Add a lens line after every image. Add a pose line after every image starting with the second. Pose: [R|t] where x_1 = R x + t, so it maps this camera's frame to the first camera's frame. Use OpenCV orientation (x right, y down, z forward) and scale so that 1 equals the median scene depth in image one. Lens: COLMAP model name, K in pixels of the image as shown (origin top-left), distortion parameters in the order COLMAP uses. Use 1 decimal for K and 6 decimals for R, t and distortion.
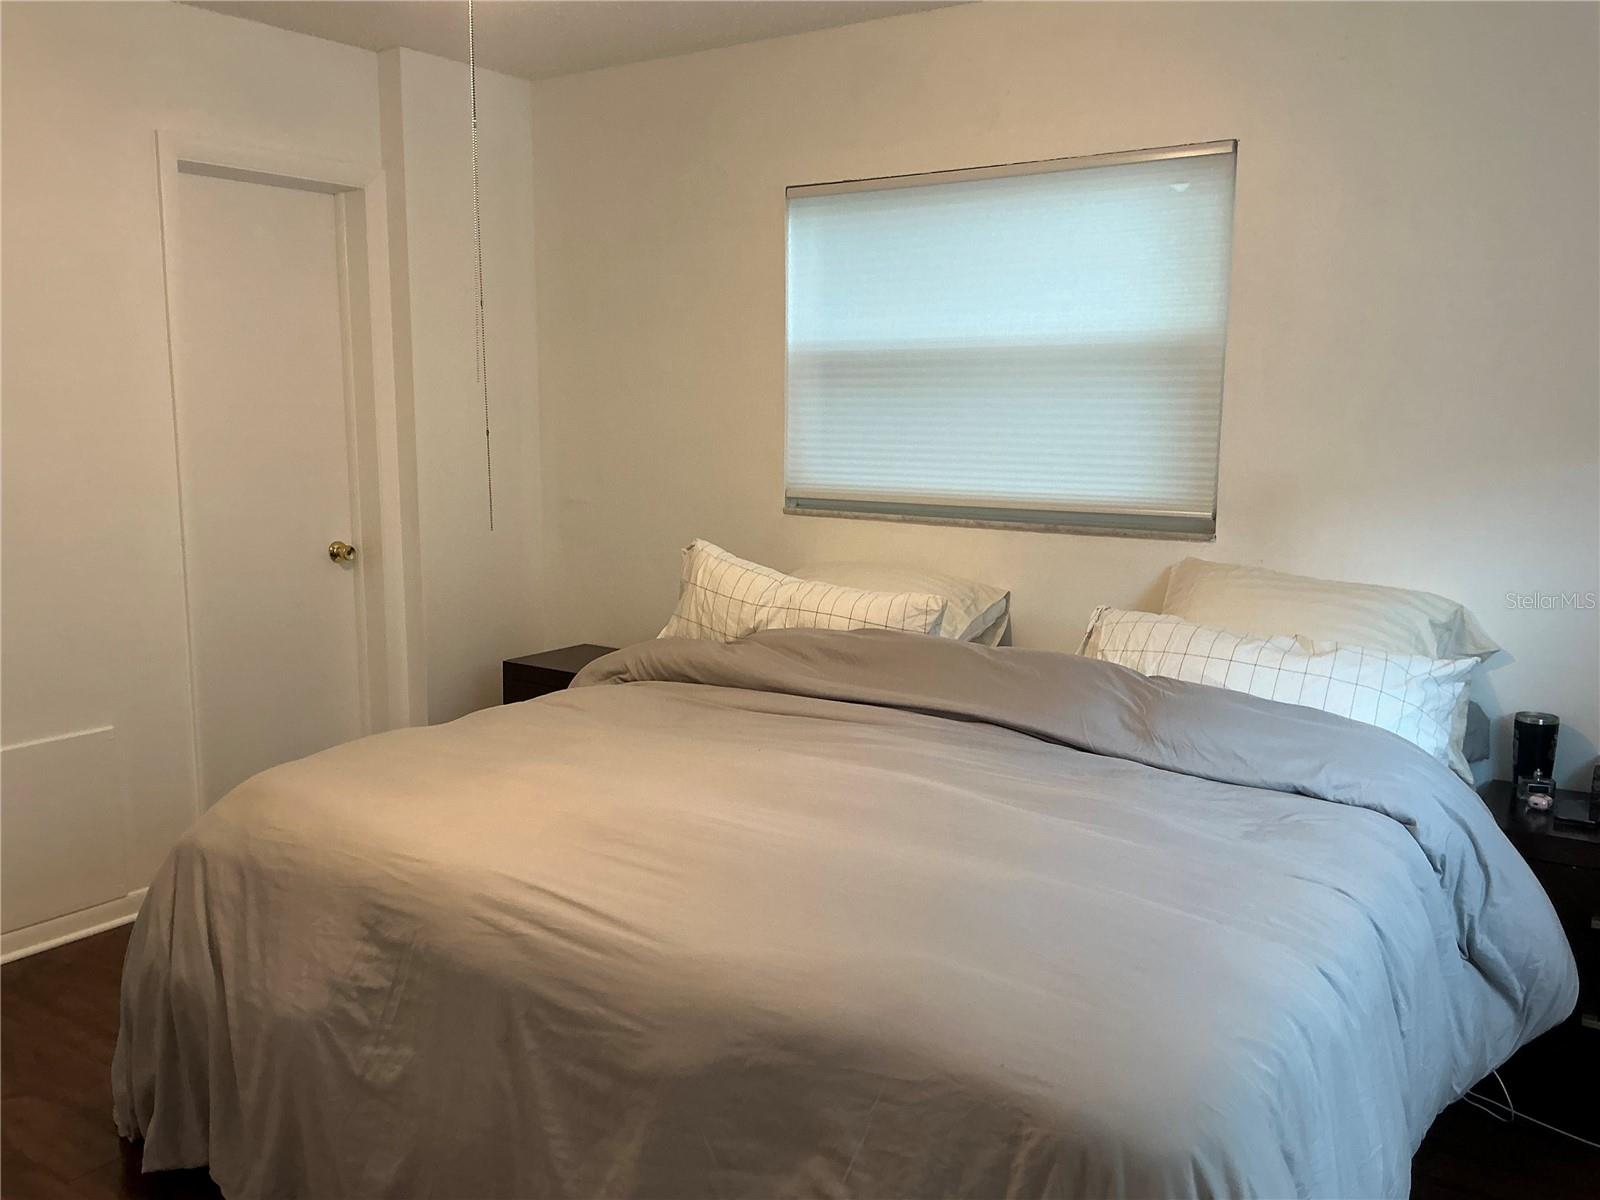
lens RADIAL K [[1312.4, 0, 800.0], [0, 1312.4, 600.0], [0, 0, 1]] dist [0.127323, -0.300126]
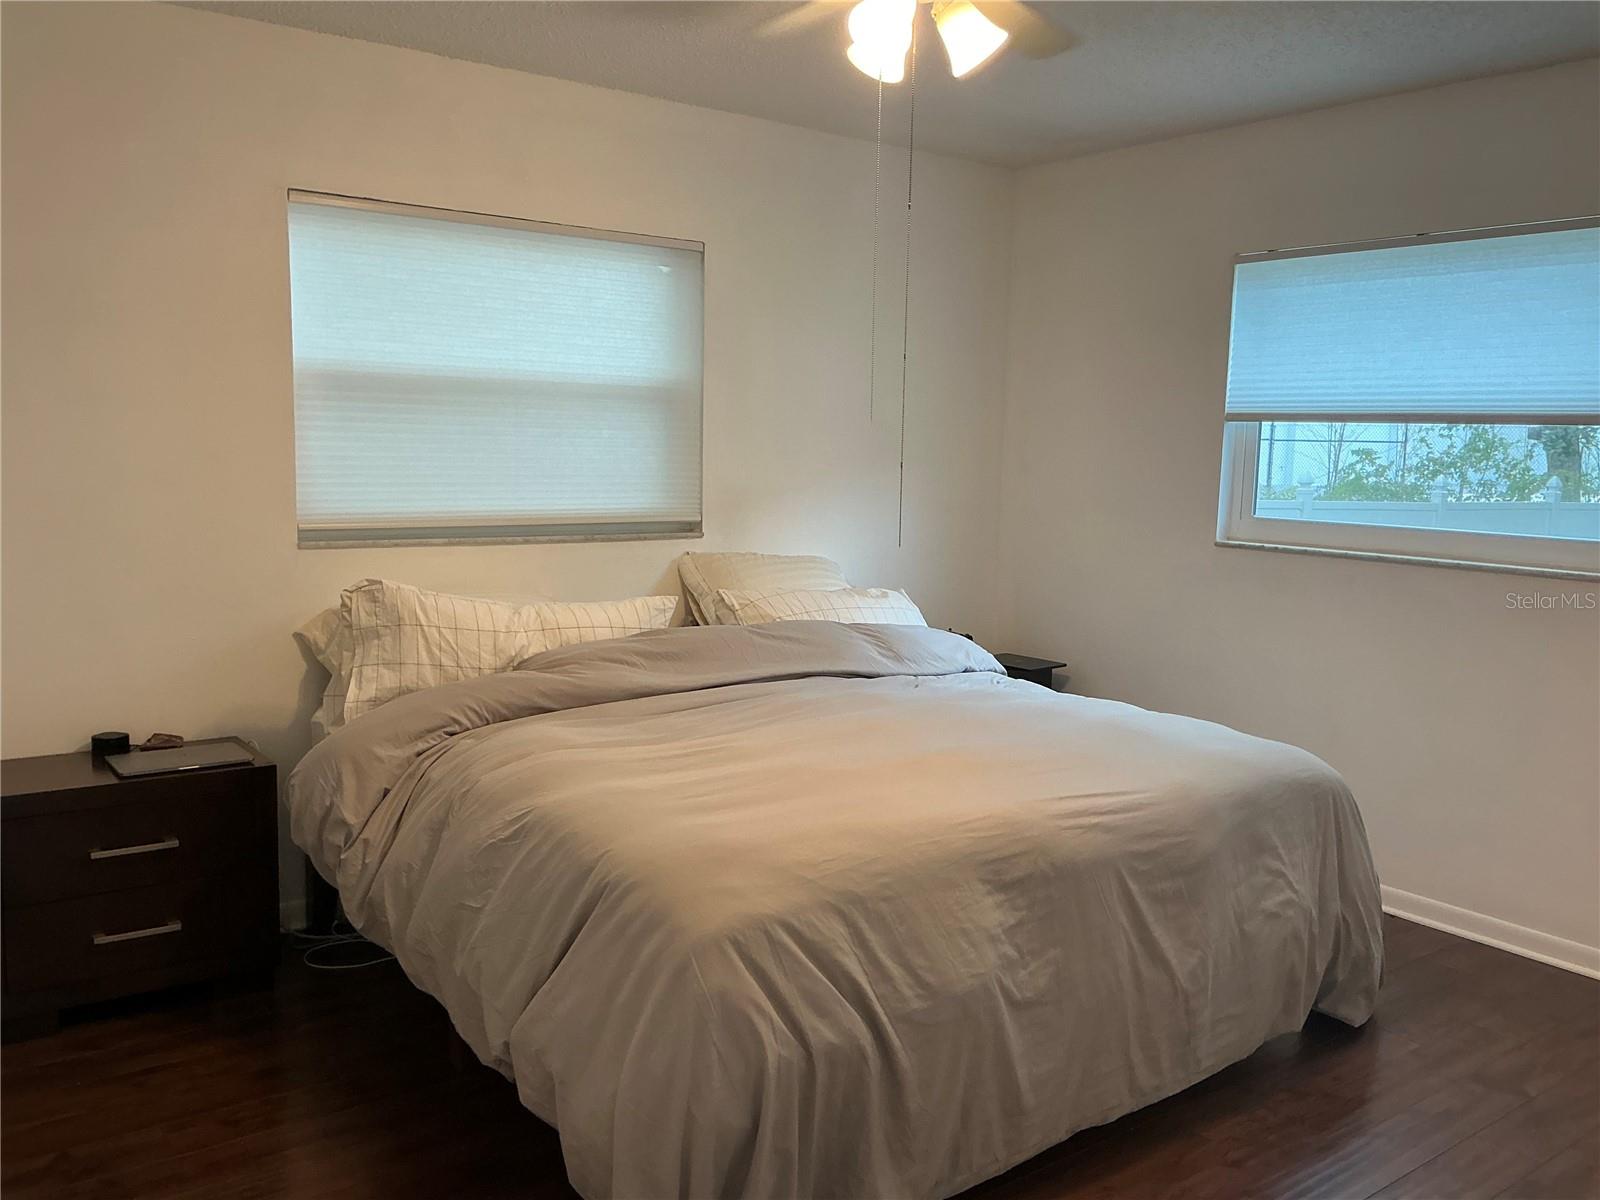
lens RADIAL K [[1312.4, 0, 800.0], [0, 1312.4, 600.0], [0, 0, 1]] dist [0.127323, -0.300126]
pose [[0.332927, -0.113130, 0.936142, -0.934153], [0.123871, 0.989421, 0.075515, -0.071895], [-0.934781, 0.090820, 0.343419, 0.469818]]
